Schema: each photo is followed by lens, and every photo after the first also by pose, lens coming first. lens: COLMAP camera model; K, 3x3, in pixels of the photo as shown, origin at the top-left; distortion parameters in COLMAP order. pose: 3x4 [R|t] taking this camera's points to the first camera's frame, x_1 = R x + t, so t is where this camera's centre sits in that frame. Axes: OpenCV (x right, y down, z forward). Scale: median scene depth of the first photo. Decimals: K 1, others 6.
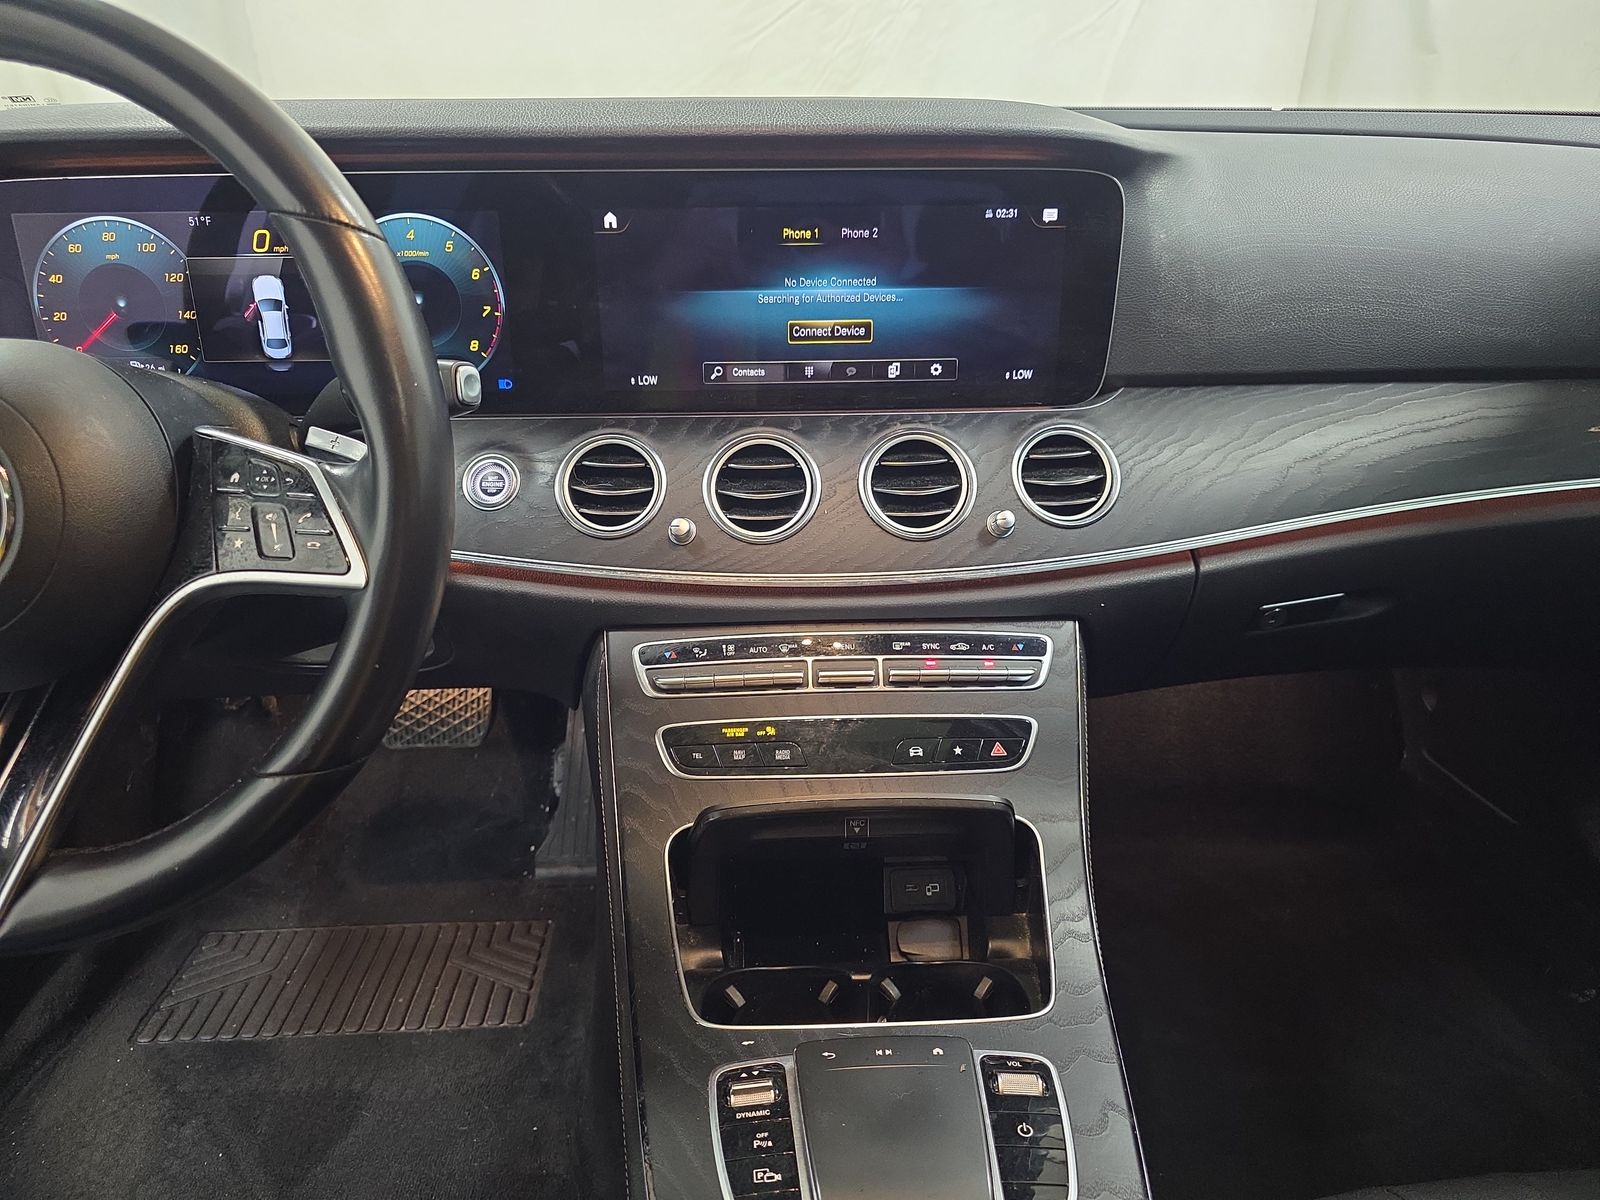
lens RADIAL K [[1032.3, 0, 800.0], [0, 1032.3, 600.0], [0, 0, 1]] dist [0.053520, -0.065802]
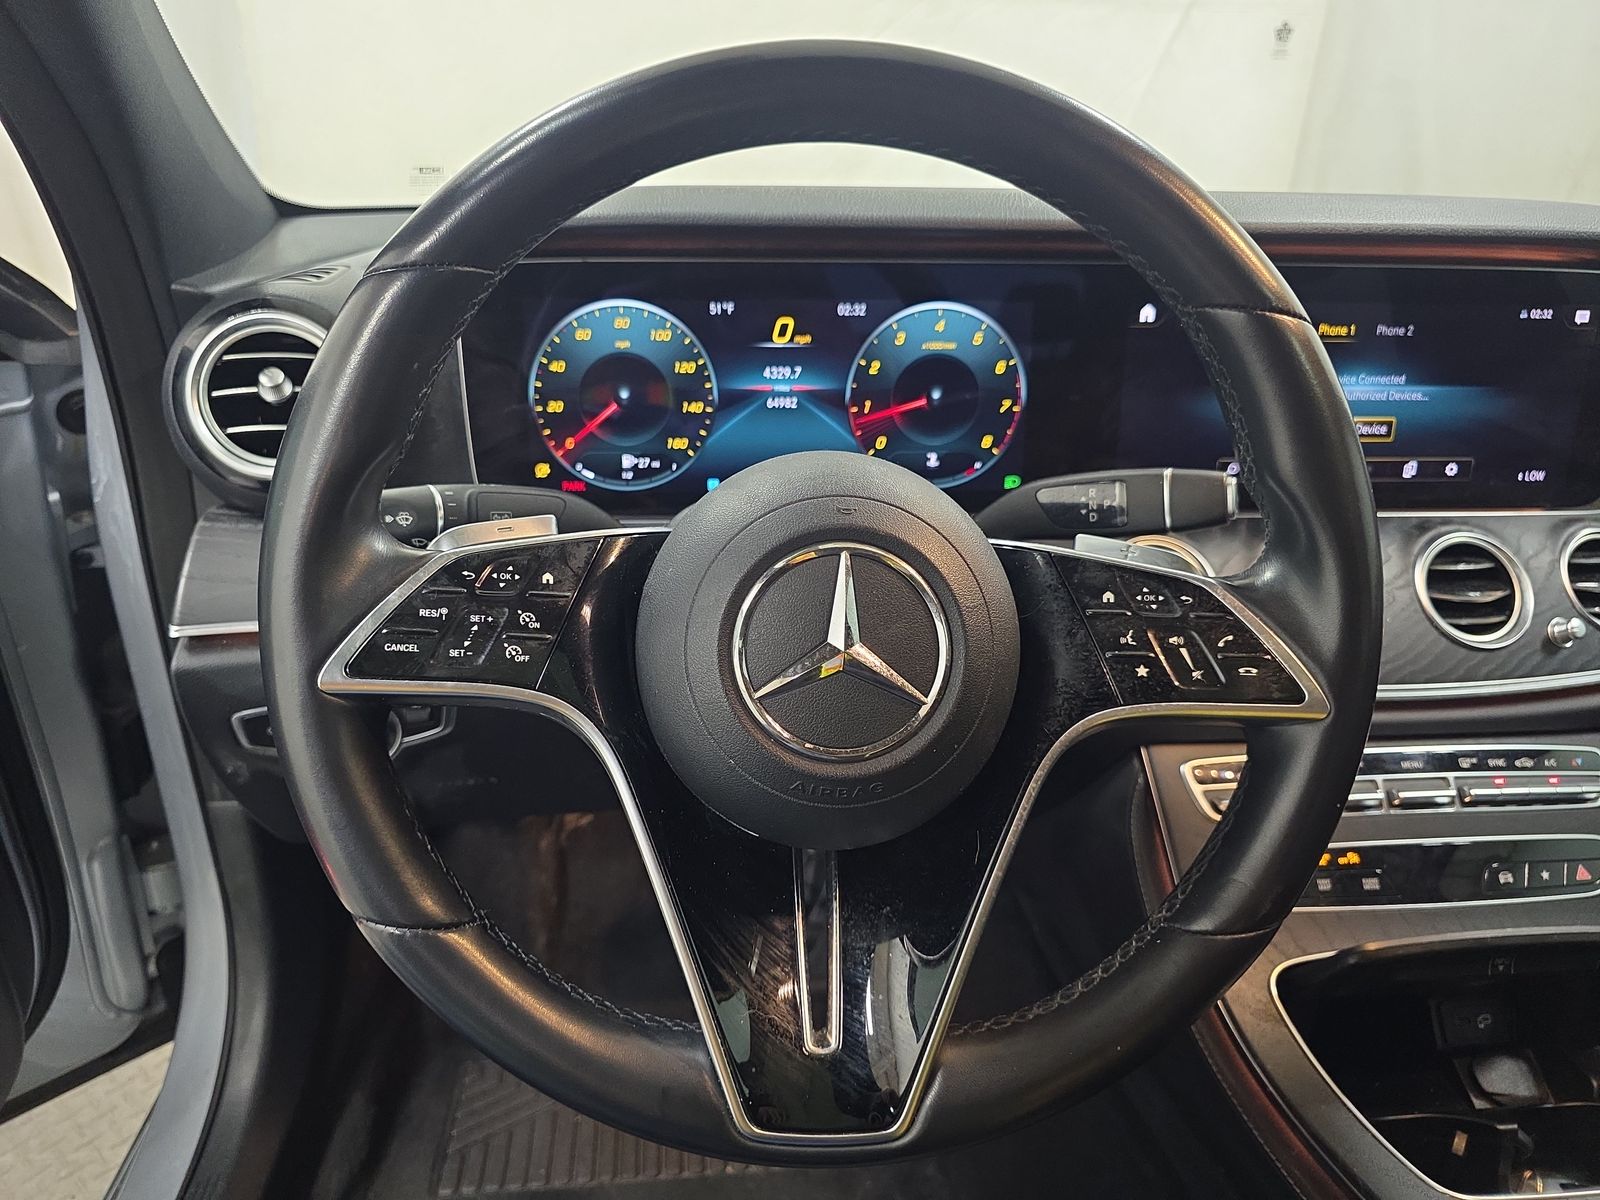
lens RADIAL K [[1031.1, 0, 786.7], [0, 1031.1, 606.6], [0, 0, 1]] dist [0.002024, -0.004783]
pose [[0.998343, 0.000797, 0.057533, -0.564106], [0.002690, 0.998165, -0.060494, -0.041185], [-0.057476, 0.060549, 0.996509, 0.093261]]
